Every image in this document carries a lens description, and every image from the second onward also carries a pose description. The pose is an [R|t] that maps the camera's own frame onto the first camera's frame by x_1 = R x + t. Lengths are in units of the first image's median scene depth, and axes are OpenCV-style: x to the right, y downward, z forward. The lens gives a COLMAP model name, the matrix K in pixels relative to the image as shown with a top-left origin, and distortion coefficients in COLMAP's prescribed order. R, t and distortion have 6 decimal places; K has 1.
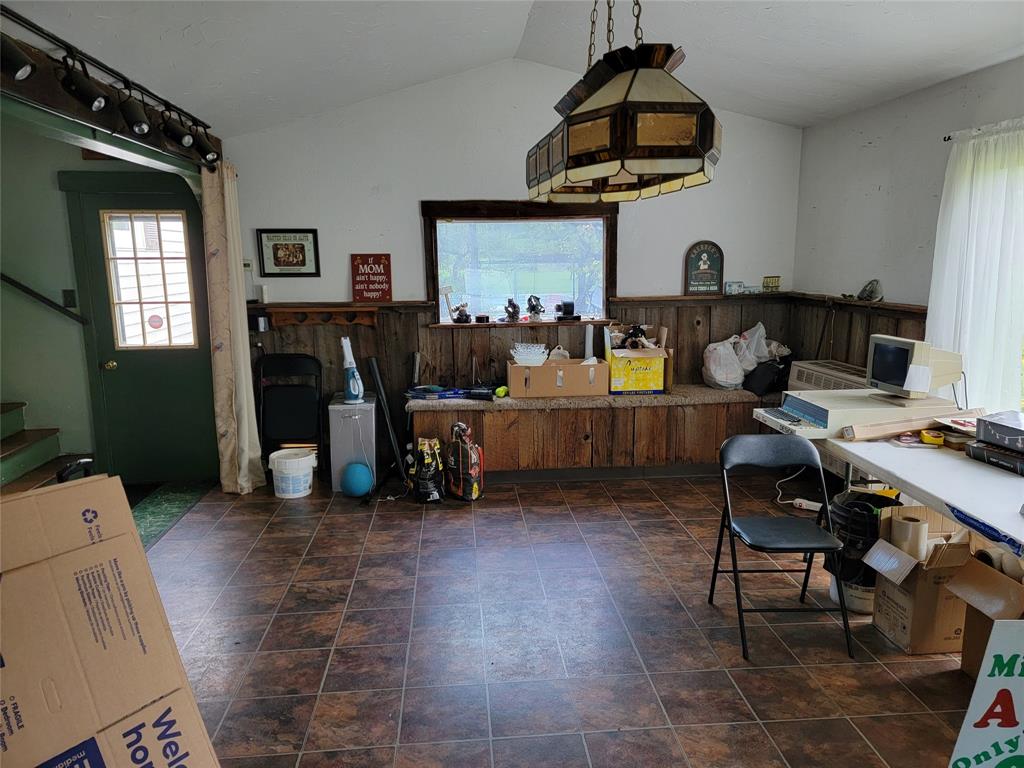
lens RADIAL K [[710.0, 0, 512.0], [0, 710.0, 384.0], [0, 0, 1]] dist [0.086749, -0.079331]
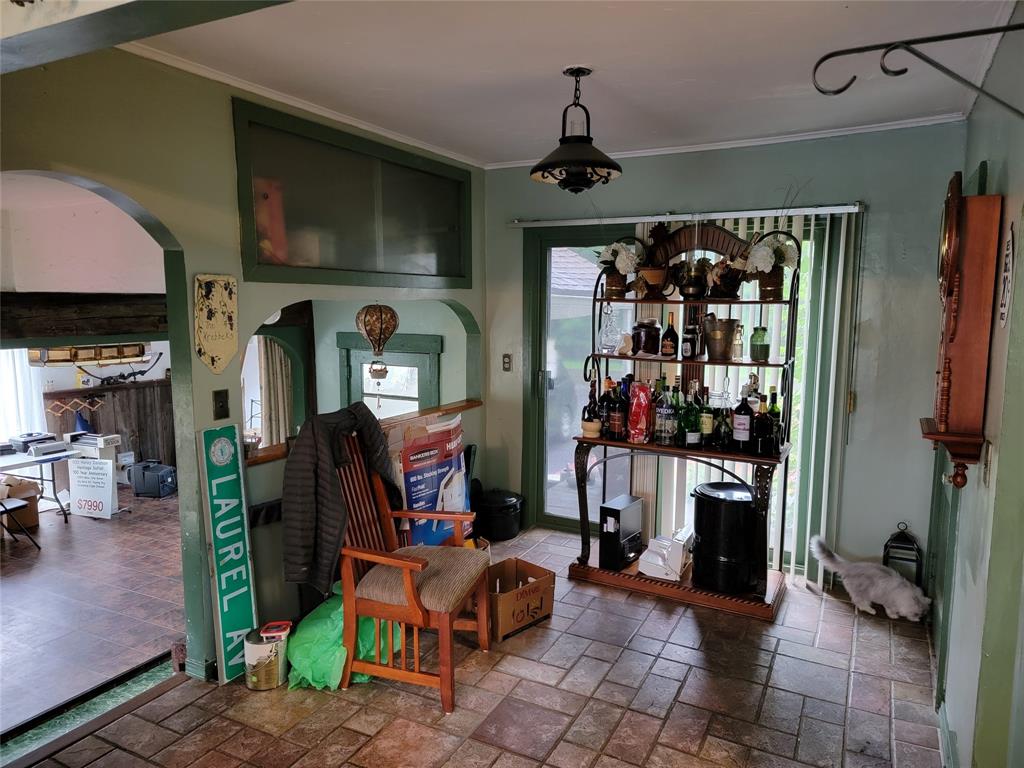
lens RADIAL K [[710.0, 0, 512.0], [0, 710.0, 384.0], [0, 0, 1]] dist [0.086749, -0.079331]
pose [[-0.844051, -0.058841, 0.533024, -2.195156], [0.100377, 0.959059, 0.264820, -0.610762], [-0.526784, 0.277025, -0.803589, 1.918347]]
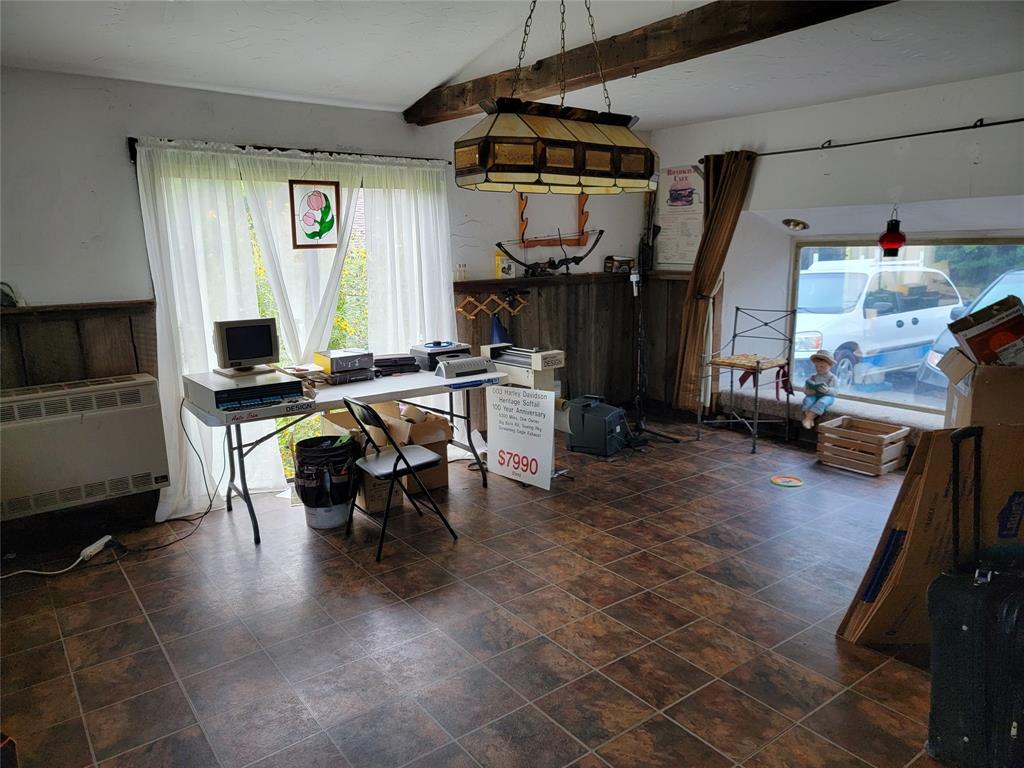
lens RADIAL K [[710.0, 0, 512.0], [0, 710.0, 384.0], [0, 0, 1]] dist [0.086749, -0.079331]
pose [[-0.528120, -0.143907, 0.836887, -0.802195], [0.178267, 0.944785, 0.274957, -0.244219], [-0.830247, 0.294400, -0.473306, 1.434994]]
